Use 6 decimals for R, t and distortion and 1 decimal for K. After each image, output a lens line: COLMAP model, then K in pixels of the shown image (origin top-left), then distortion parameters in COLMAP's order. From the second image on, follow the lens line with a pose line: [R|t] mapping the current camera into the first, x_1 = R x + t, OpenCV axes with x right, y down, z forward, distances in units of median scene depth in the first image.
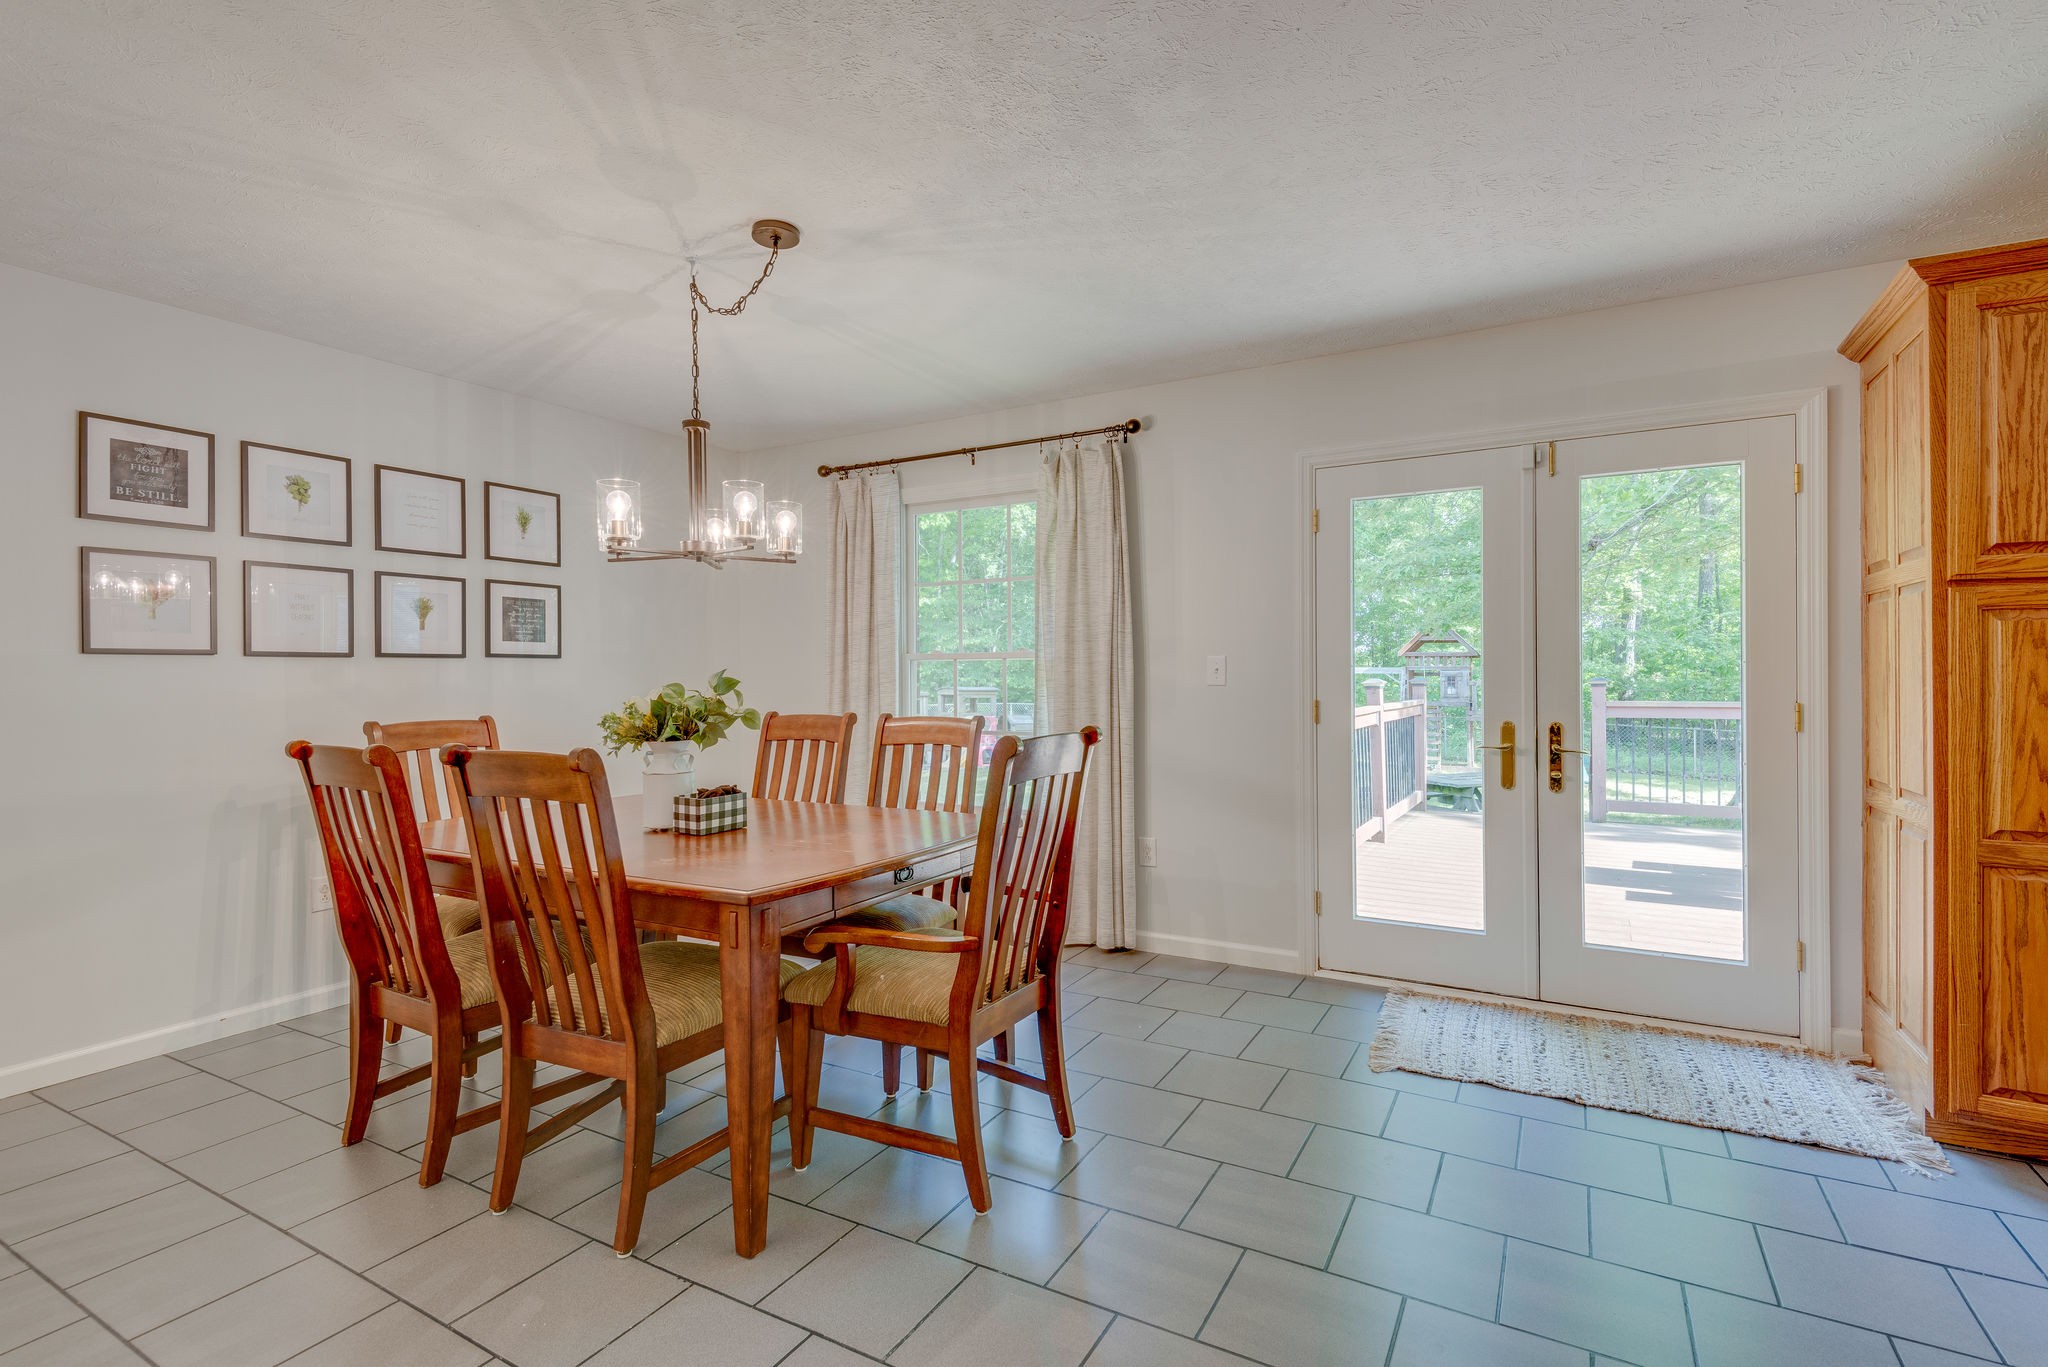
lens RADIAL K [[944.9, 0, 1063.9], [0, 944.9, 664.1], [0, 0, 1]] dist [0.036169, -0.021901]
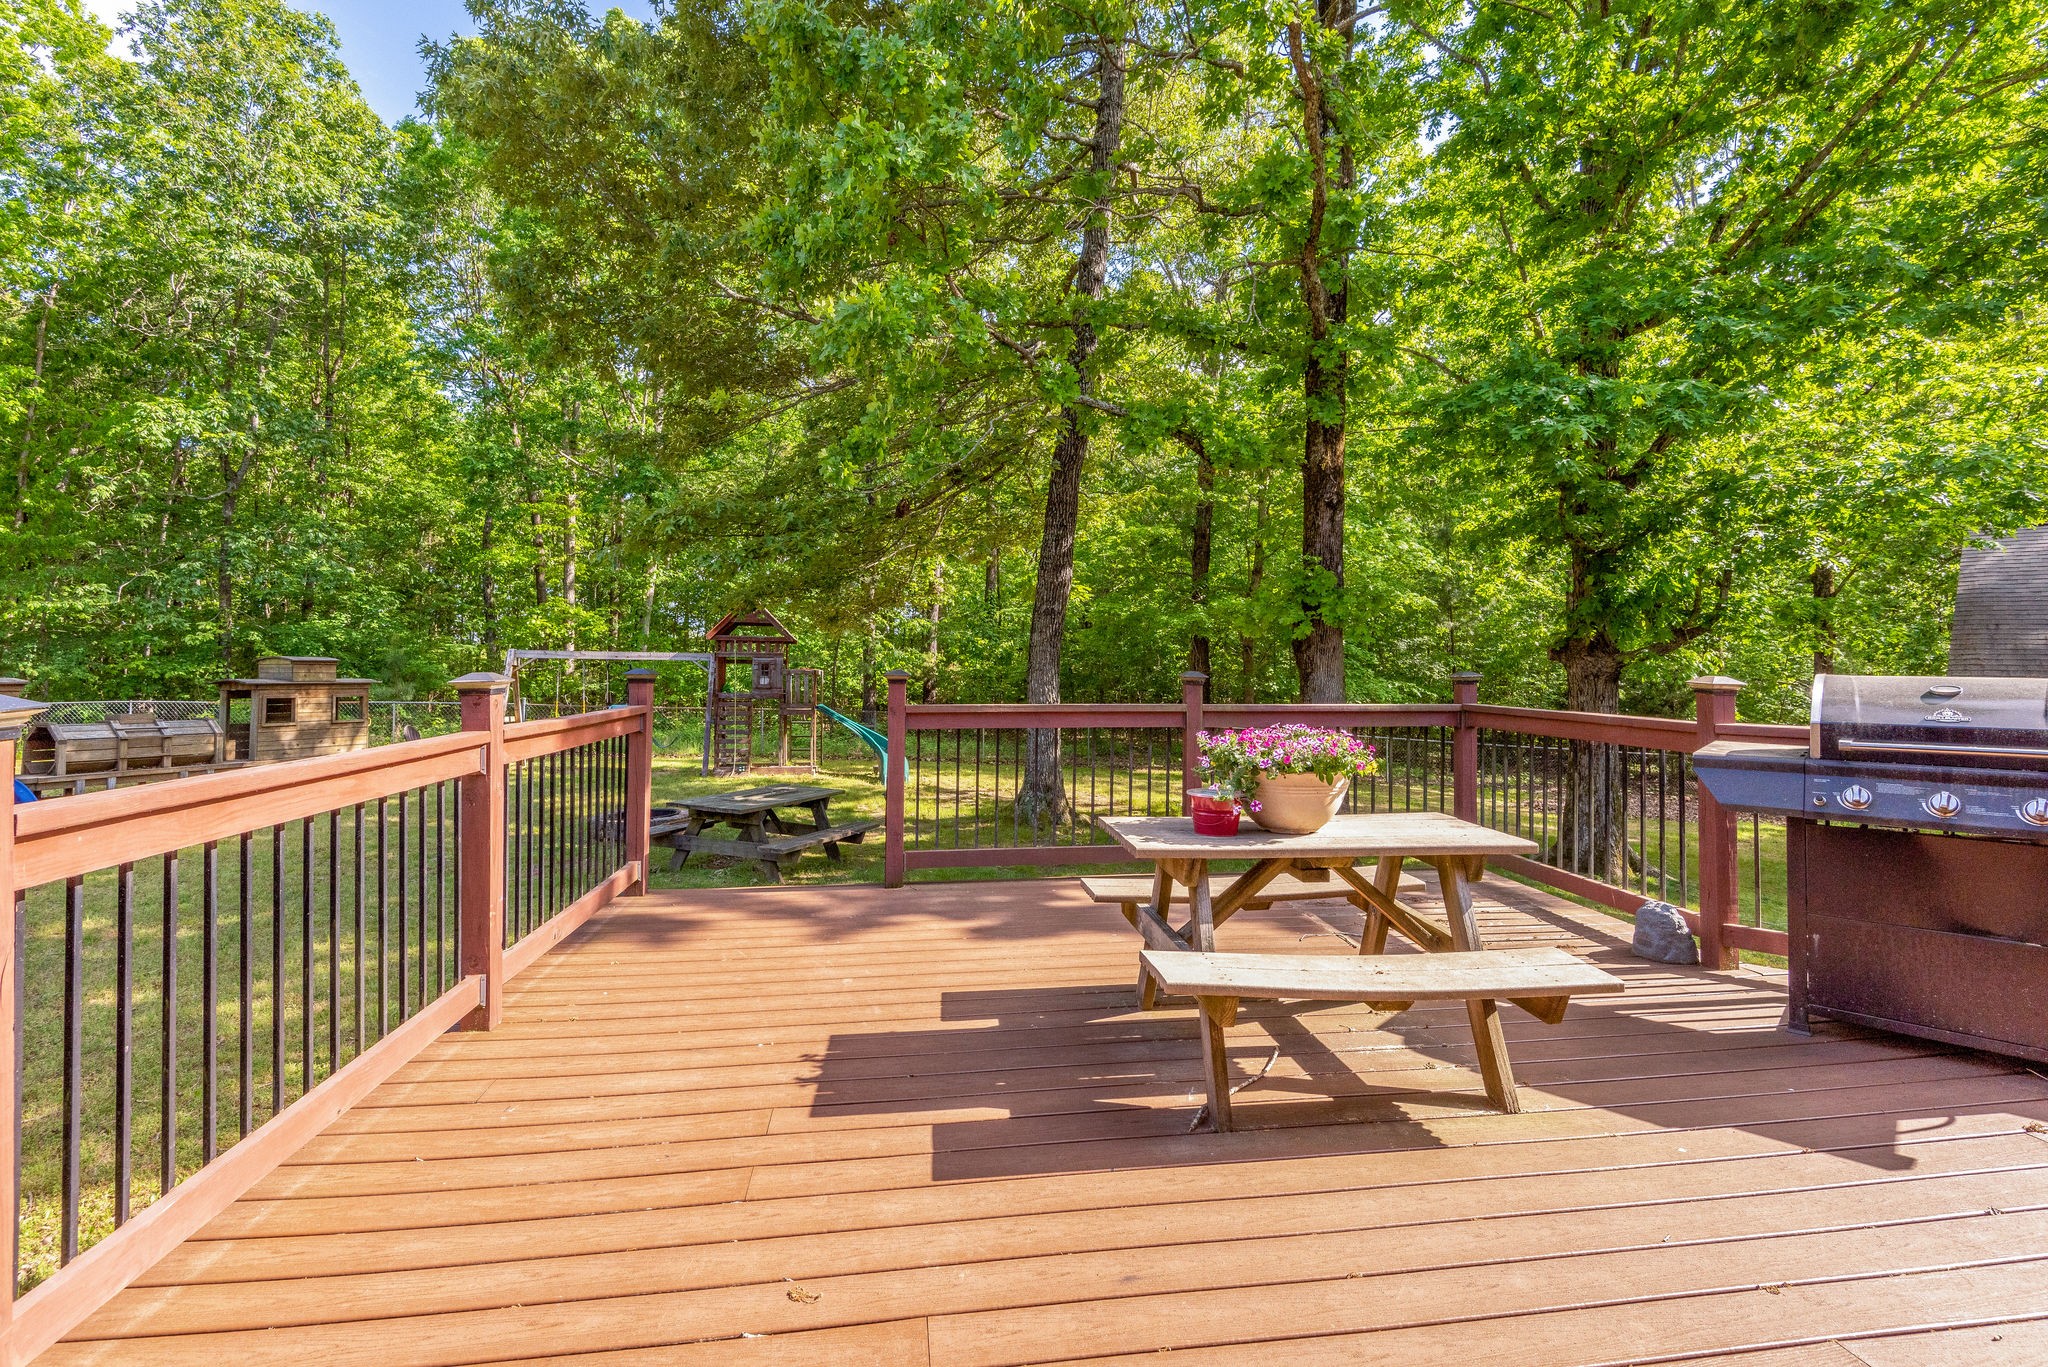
lens RADIAL K [[929.1, 0, 1019.8], [0, 929.1, 674.4], [0, 0, 1]] dist [0.032750, -0.020632]
pose [[0.807079, 0.000693, 0.590443, 0.257648], [-0.015447, 0.999682, 0.019942, 0.003035], [-0.590241, -0.025215, 0.806833, 0.453184]]
